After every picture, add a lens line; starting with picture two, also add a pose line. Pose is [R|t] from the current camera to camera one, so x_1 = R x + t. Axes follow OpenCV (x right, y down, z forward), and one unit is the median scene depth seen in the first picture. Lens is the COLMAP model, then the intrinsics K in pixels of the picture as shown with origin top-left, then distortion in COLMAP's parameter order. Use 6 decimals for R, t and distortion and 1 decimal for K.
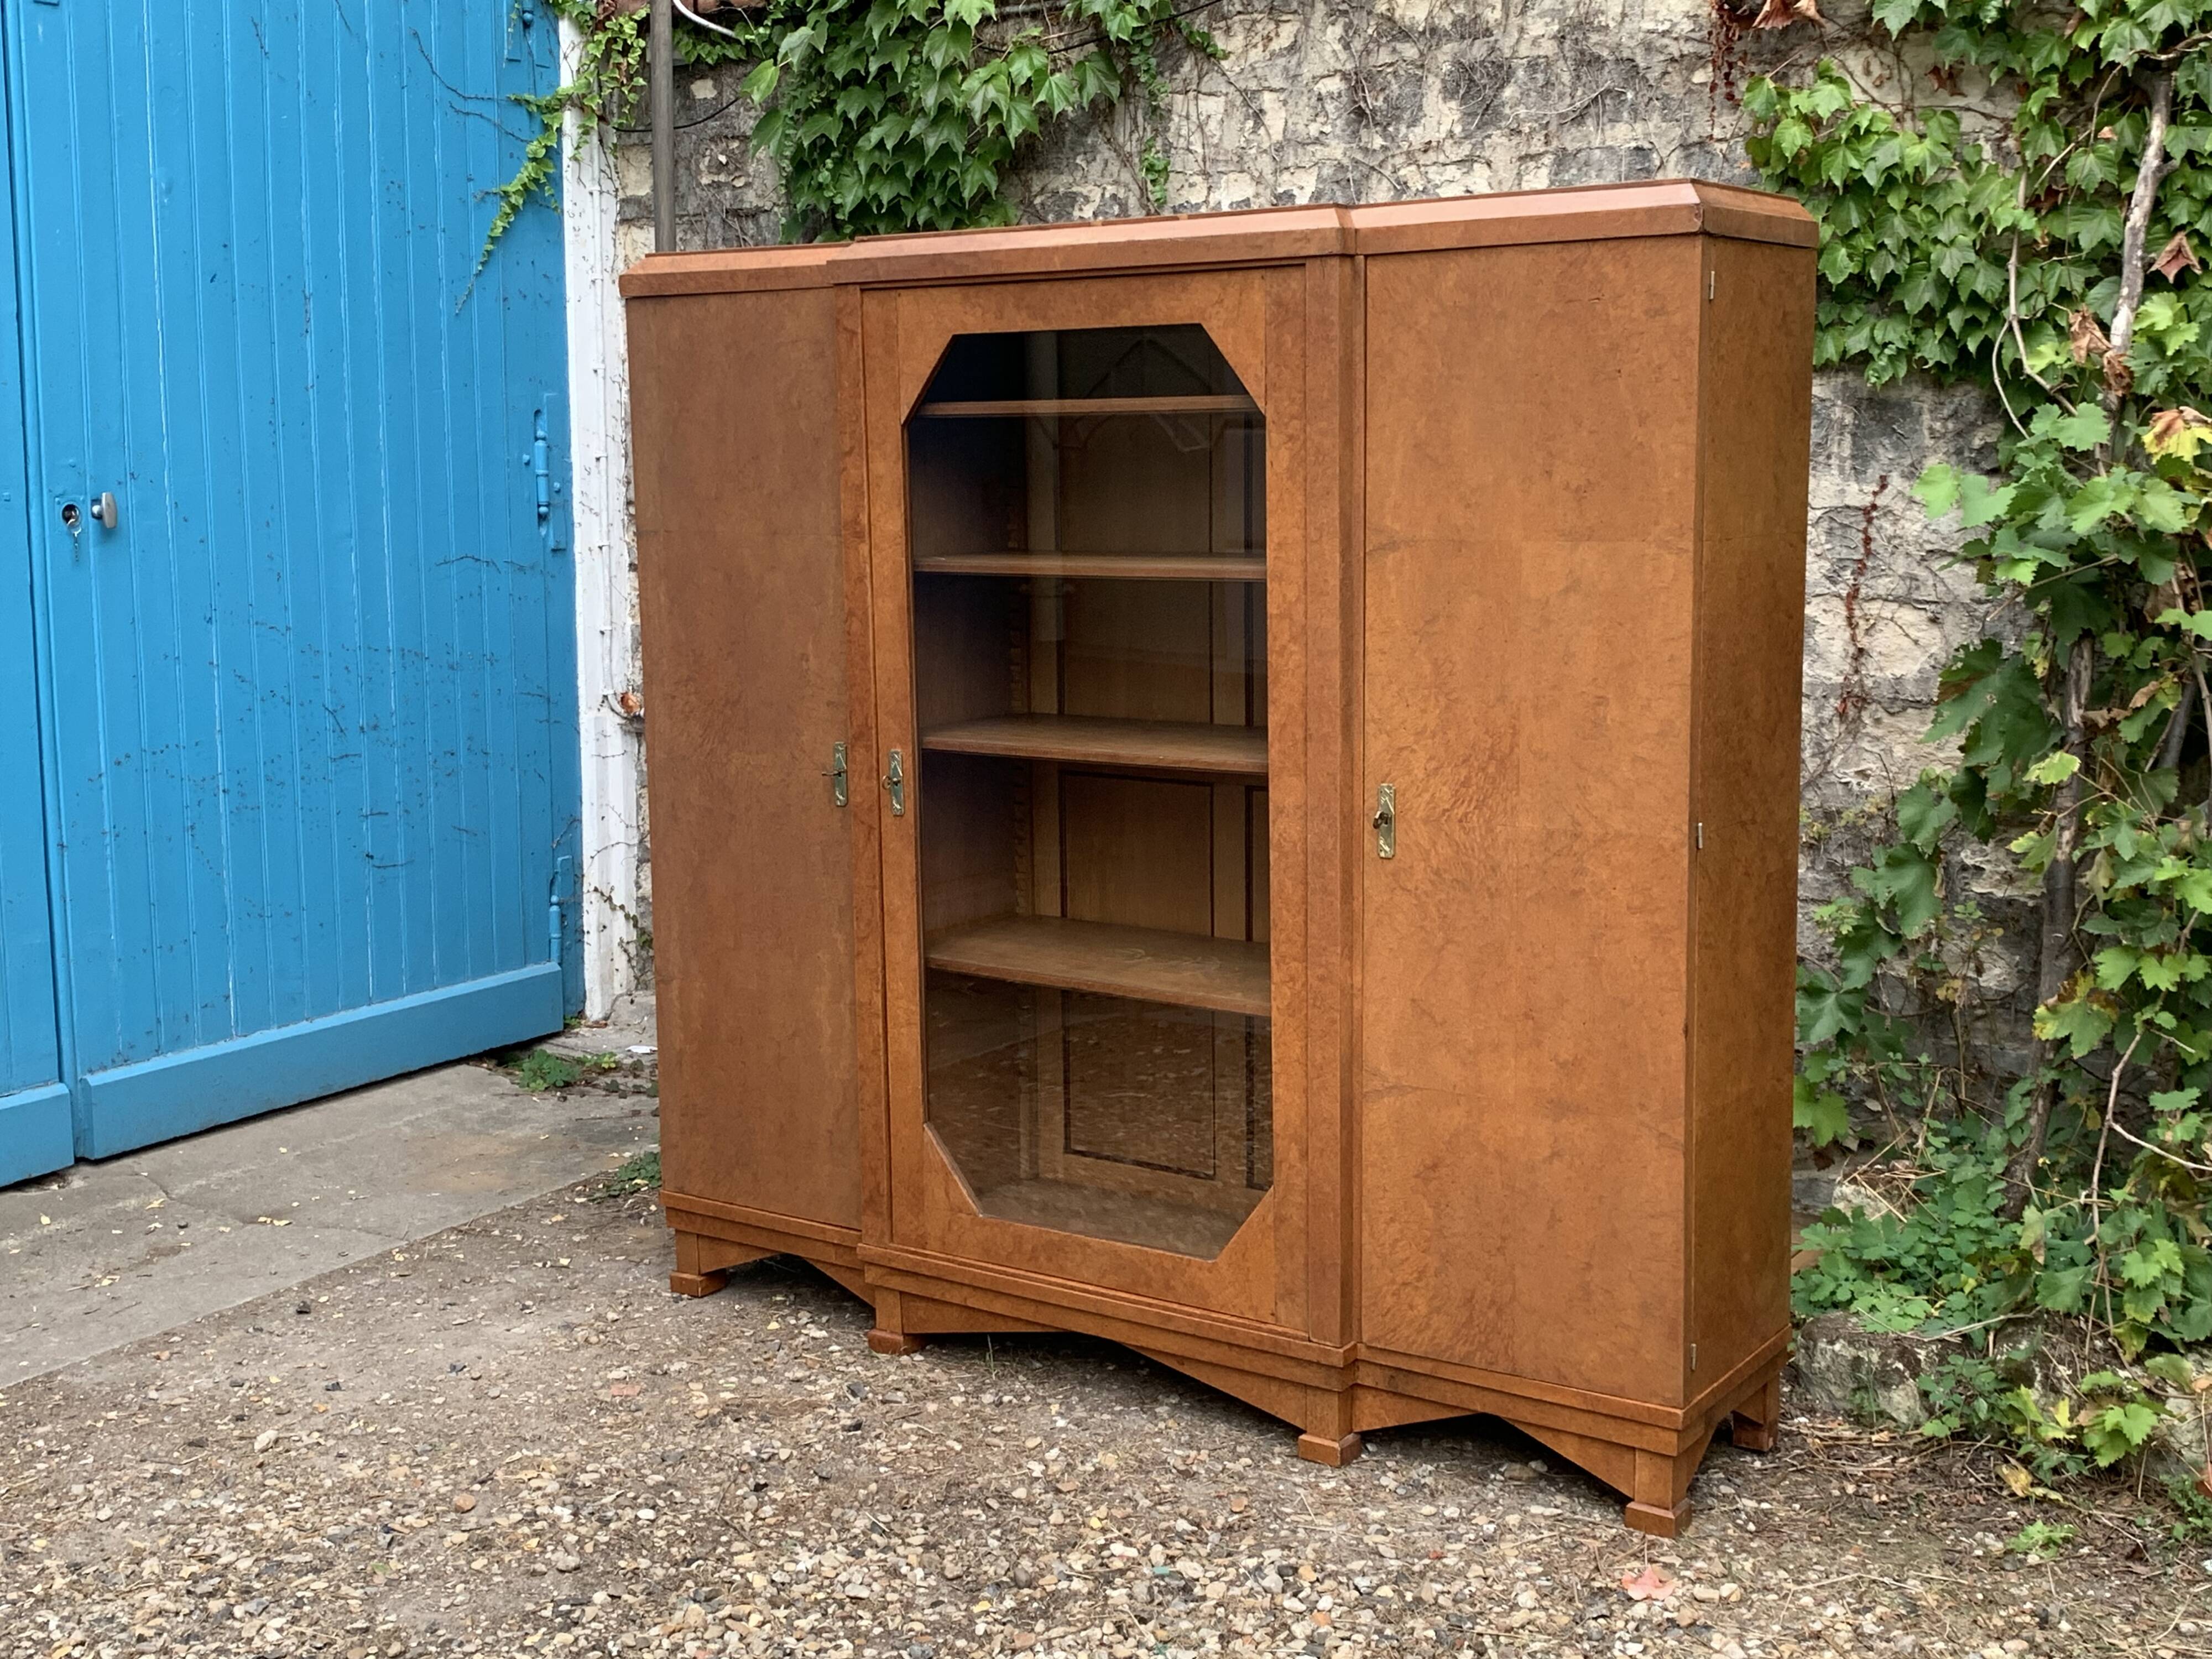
lens RADIAL K [[2566.3, 0, 1102.8], [0, 2566.3, 782.3], [0, 0, 1]] dist [0.037199, 0.000000]
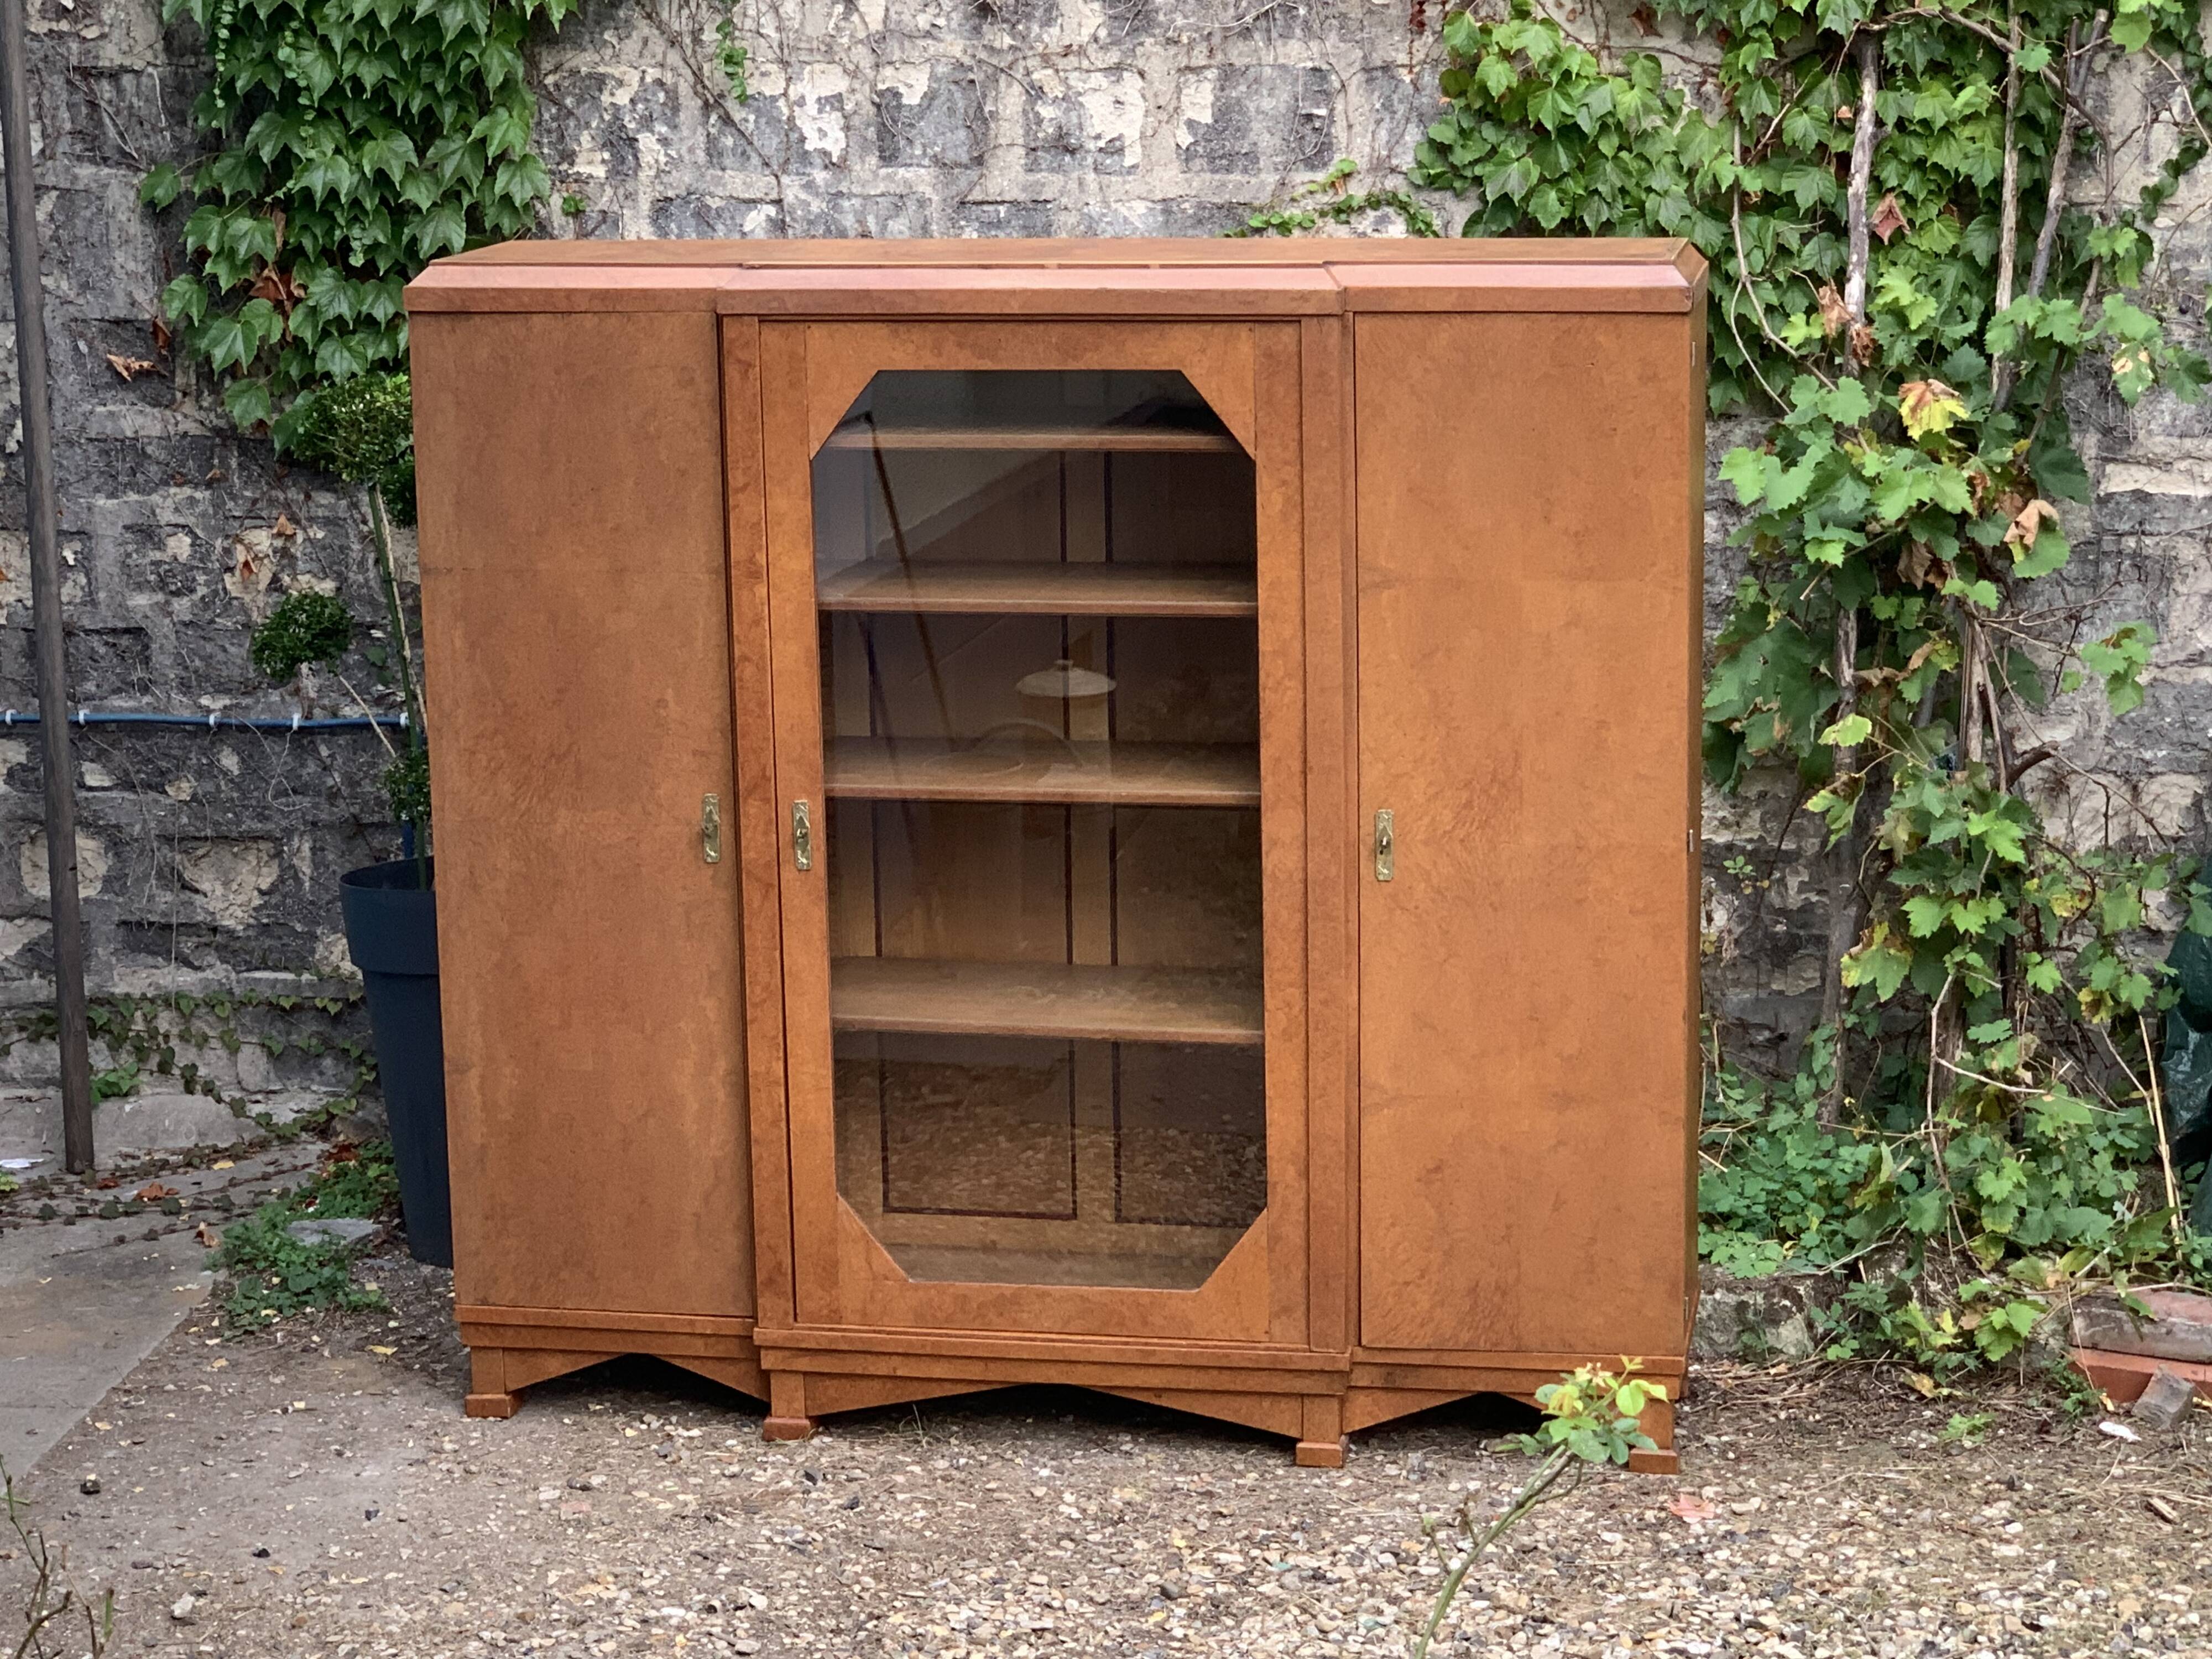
lens RADIAL K [[4589.5, 0, 1054.0], [0, 4589.5, 791.3], [0, 0, 1]] dist [0.002354, 0.000000]
pose [[0.914045, -0.080079, 0.397629, -0.672301], [0.058378, 0.996083, 0.066407, -0.123667], [-0.401389, -0.037486, 0.915140, -0.583735]]
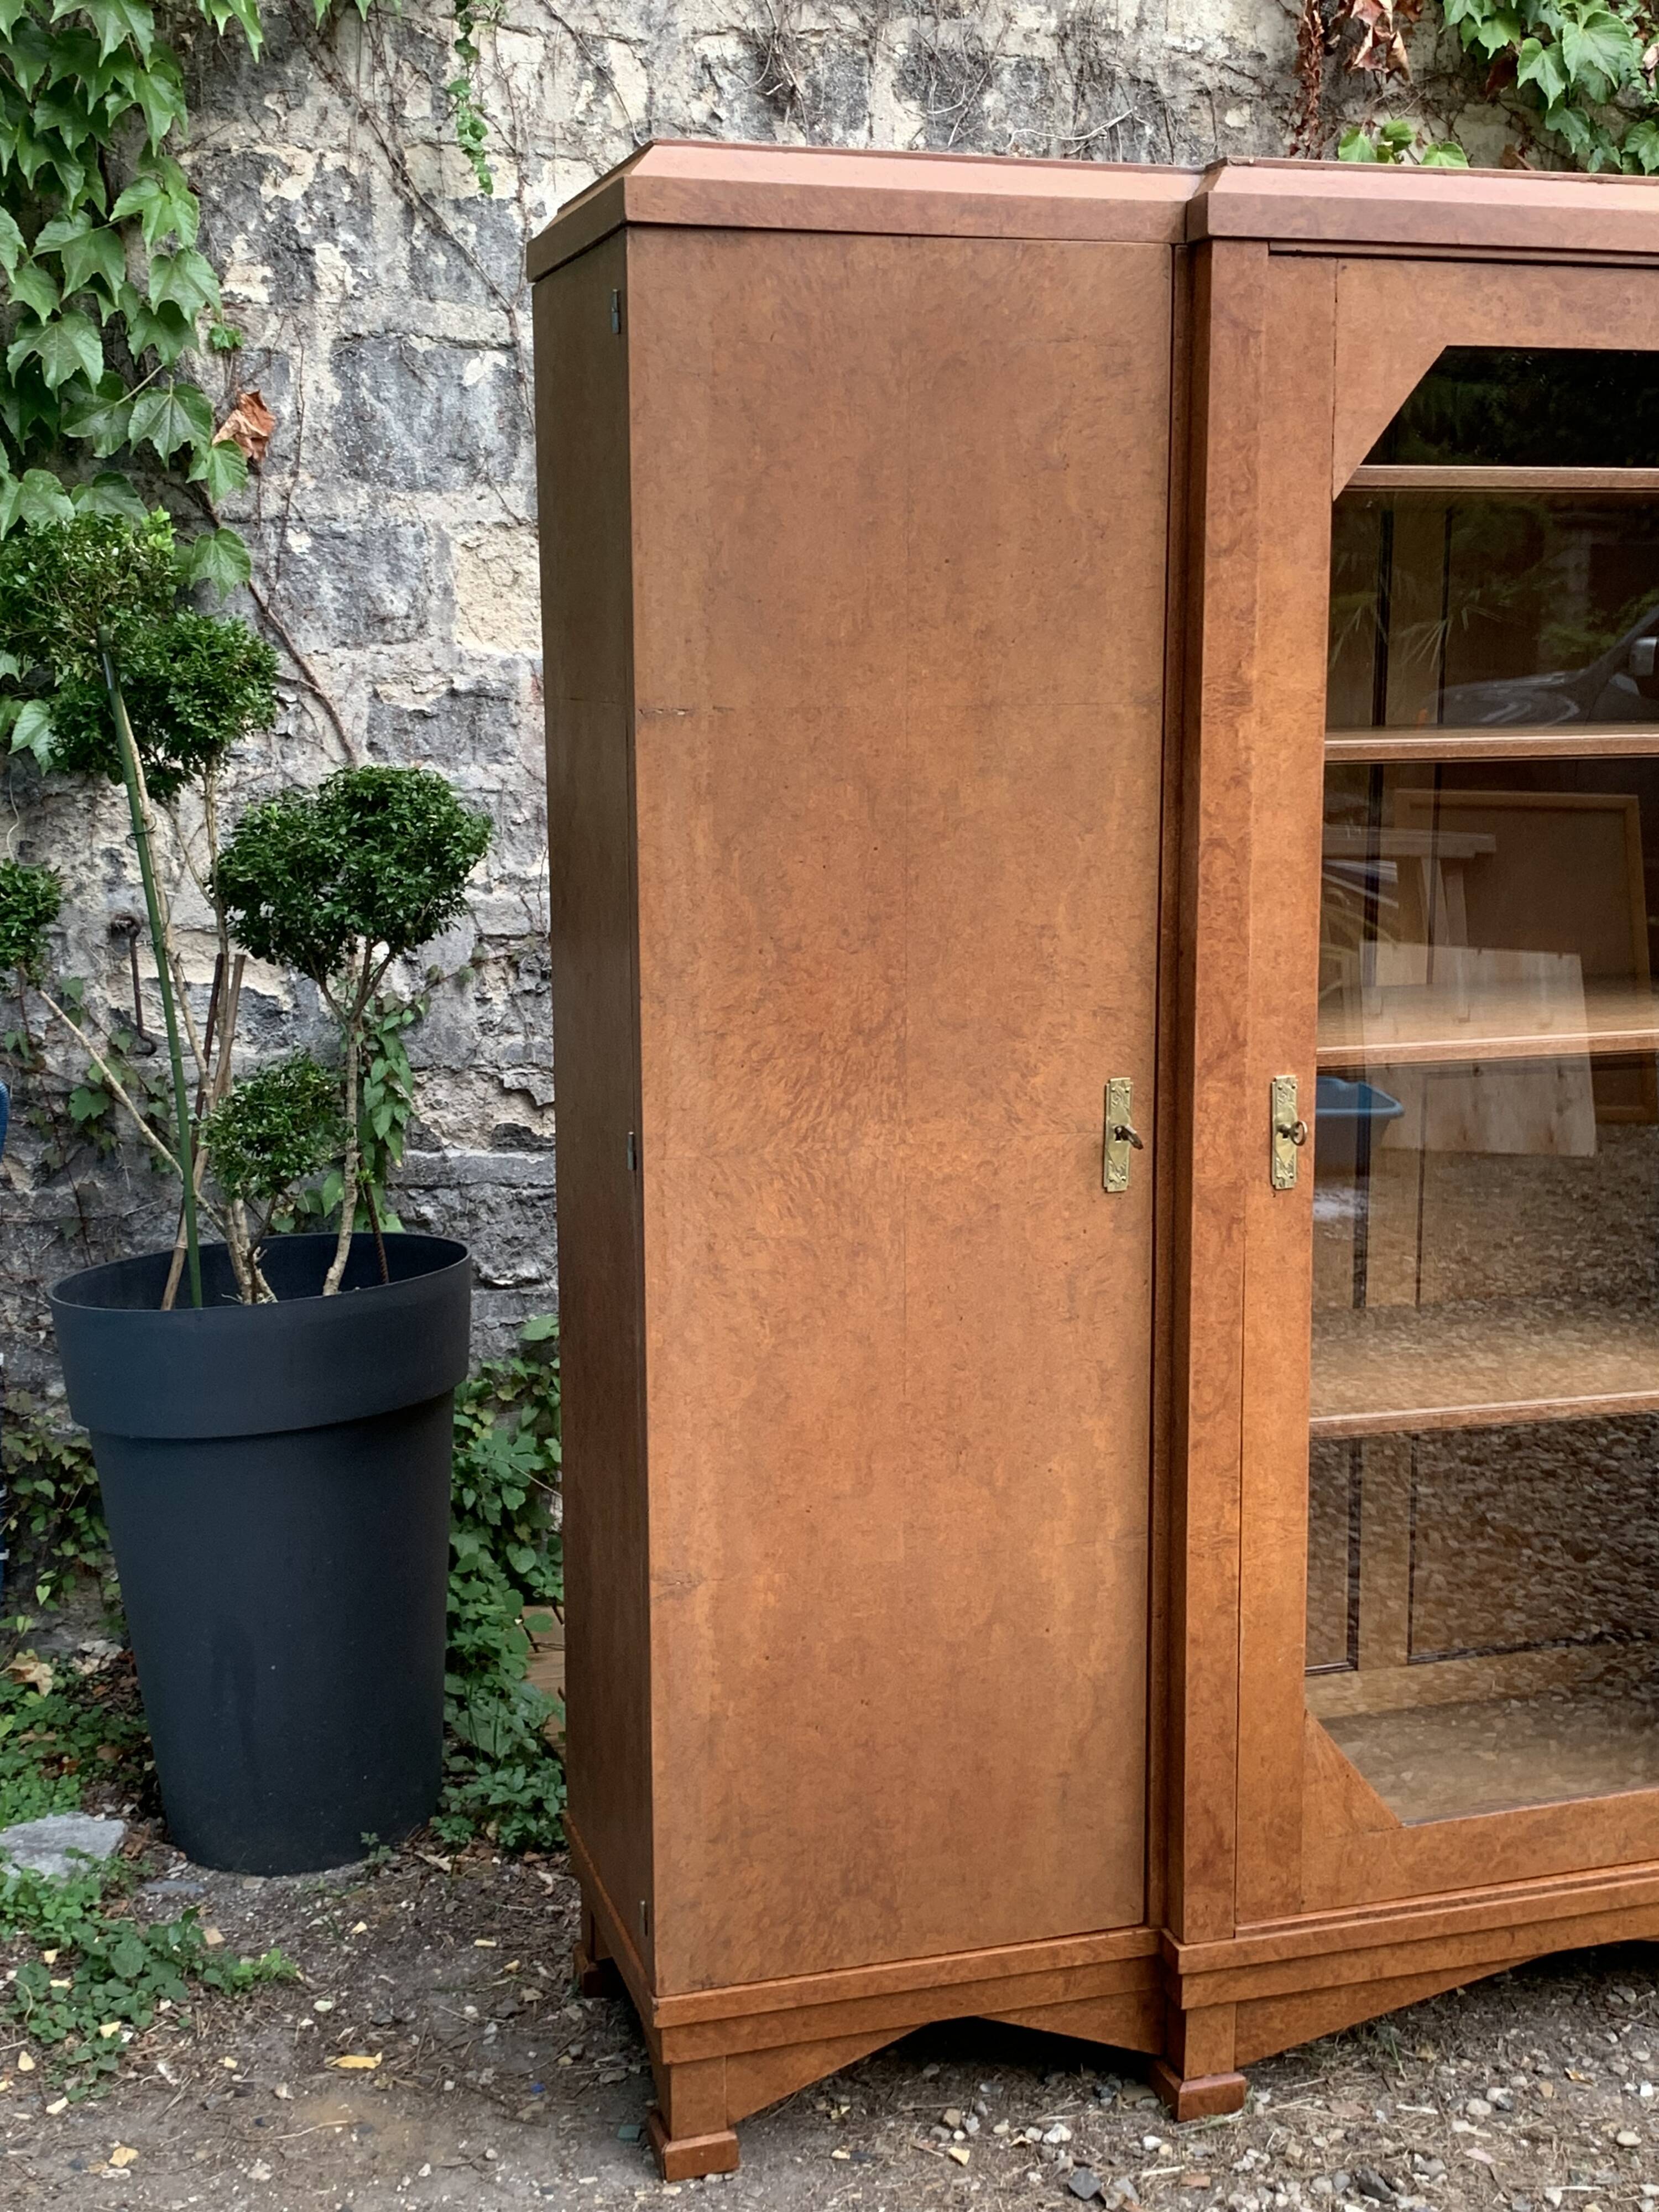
lens RADIAL K [[2769.9, 0, 786.8], [0, 2769.9, 1071.1], [0, 0, 1]] dist [0.045447, 0.000000]
pose [[0.624355, -0.109669, 0.773404, -0.636905], [0.099699, 0.993186, 0.060349, -0.063026], [-0.774752, 0.039429, 0.631035, 0.700887]]
